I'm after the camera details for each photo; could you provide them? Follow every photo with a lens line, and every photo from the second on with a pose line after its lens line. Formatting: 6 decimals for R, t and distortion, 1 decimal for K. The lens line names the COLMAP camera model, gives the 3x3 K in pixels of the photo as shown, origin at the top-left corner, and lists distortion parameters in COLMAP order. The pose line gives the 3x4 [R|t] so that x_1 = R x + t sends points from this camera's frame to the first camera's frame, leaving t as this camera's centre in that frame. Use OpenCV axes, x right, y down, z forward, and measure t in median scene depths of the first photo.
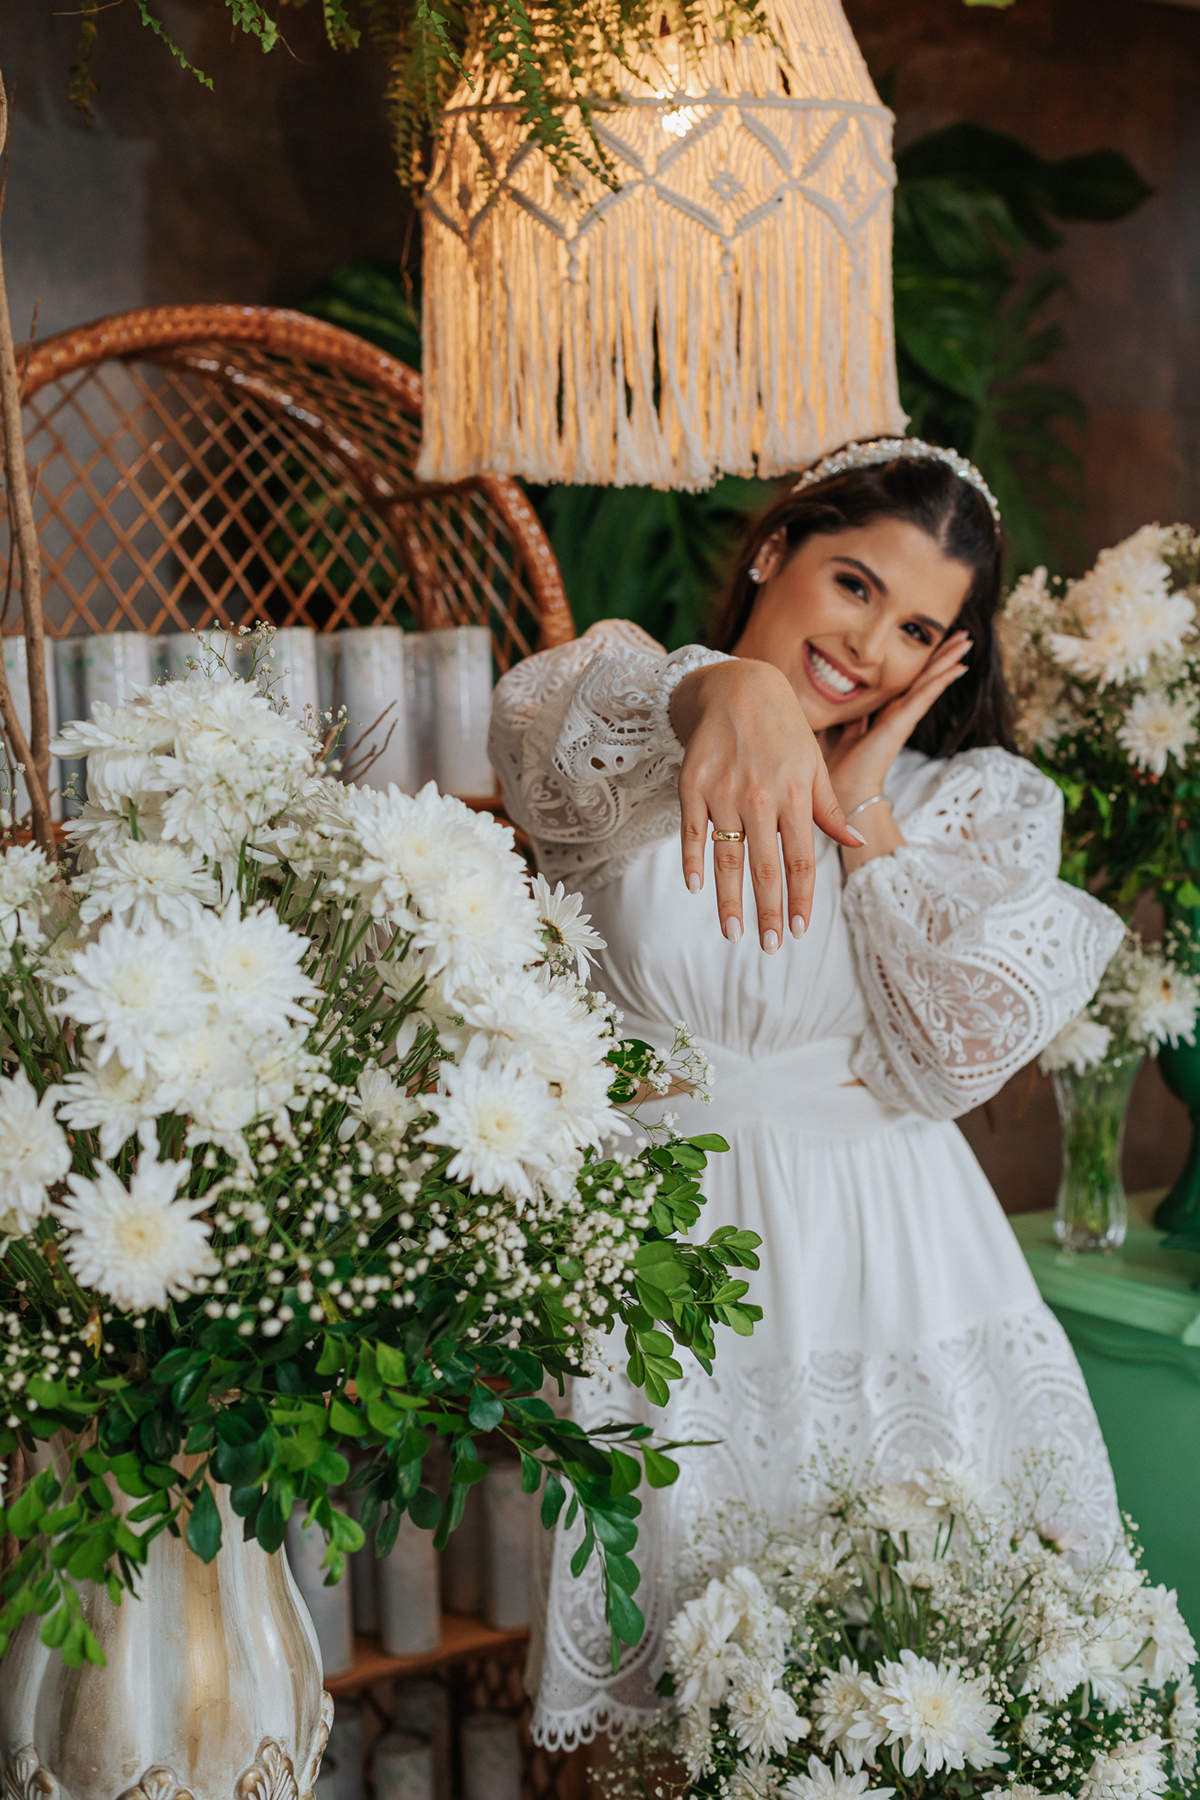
lens RADIAL K [[2775.1, 0, 600.0], [0, 2775.1, 900.0], [0, 0, 1]] dist [-0.118302, 0.067322]
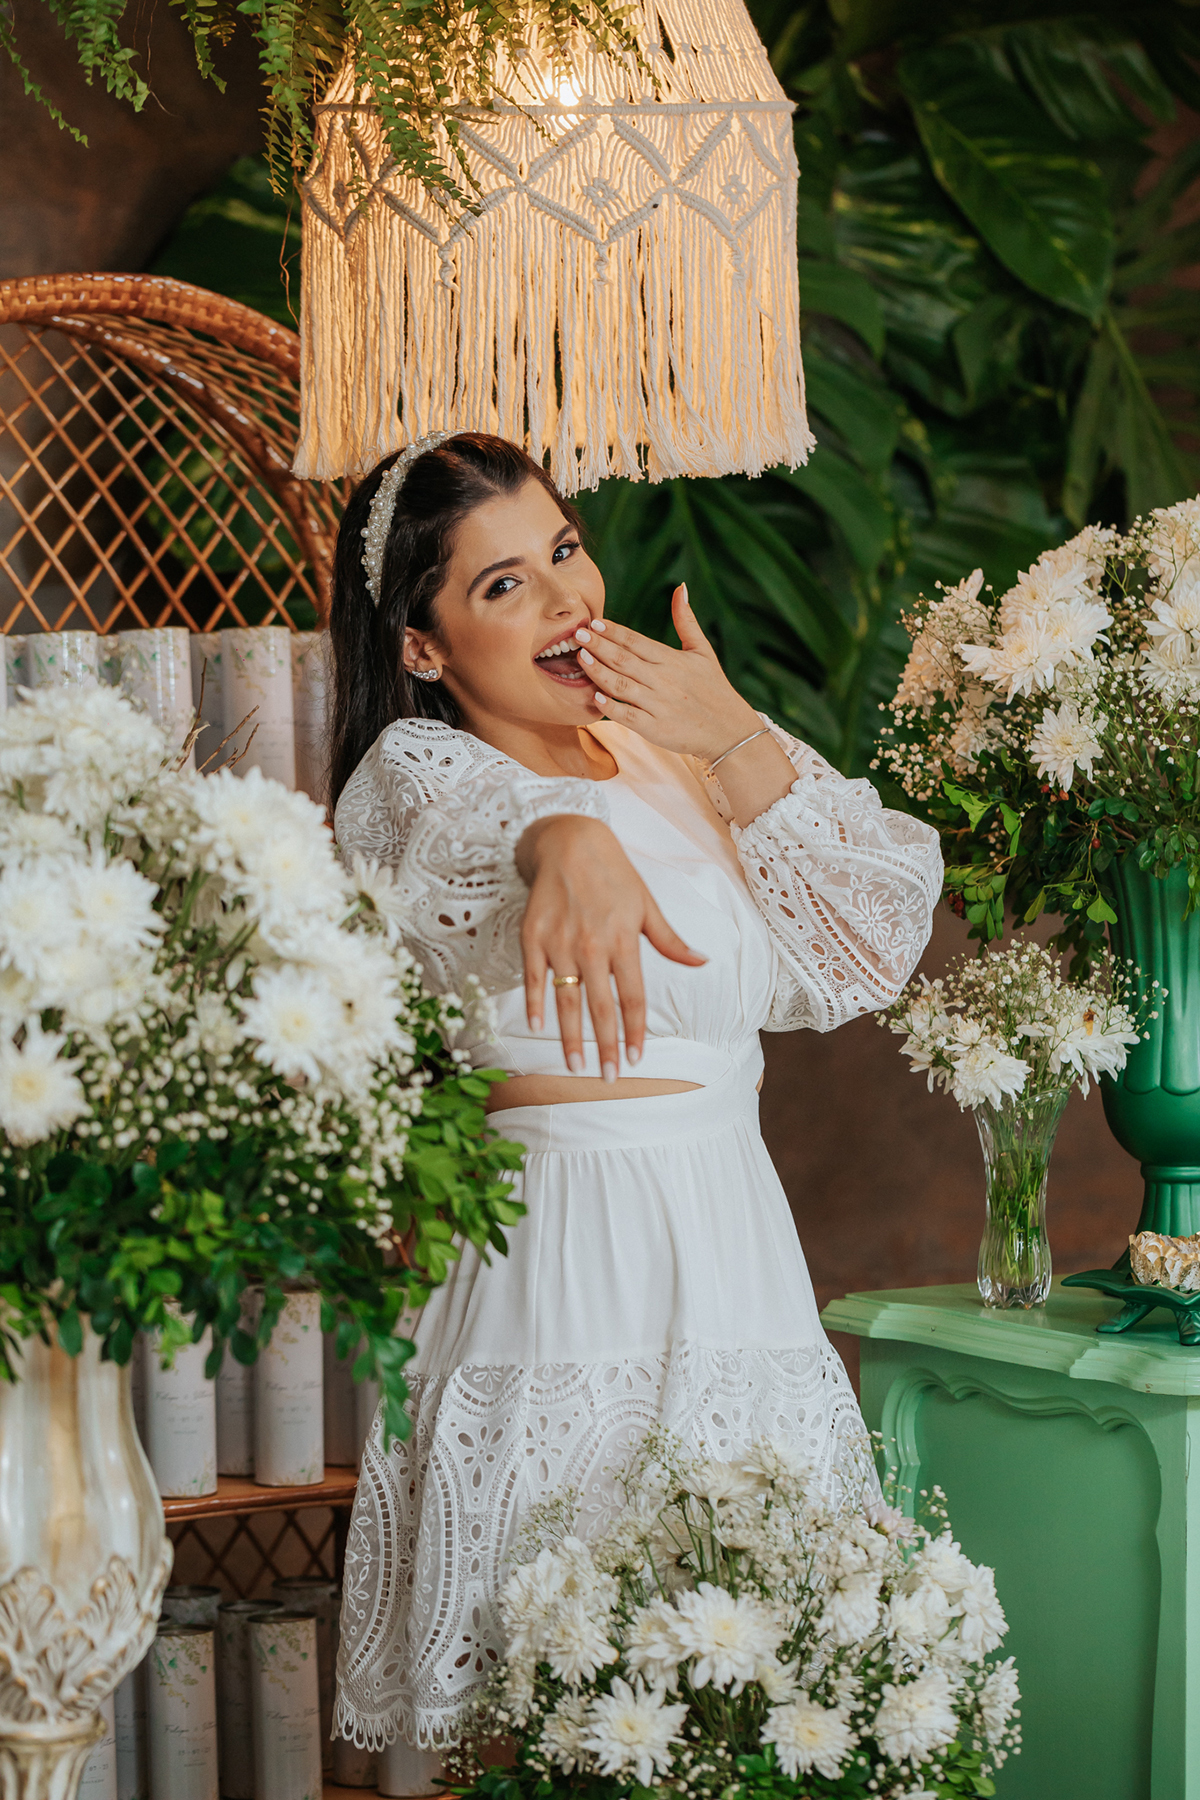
lens RADIAL K [[5201.2, 0, 600.0], [0, 5201.2, 900.0], [0, 0, 1]] dist [-0.144145, -1.434616]
pose [[0.999389, 0.008836, -0.033806, 0.111115], [-0.010123, 0.999222, -0.038106, 0.066944], [0.033443, 0.038425, 0.998702, -0.856436]]
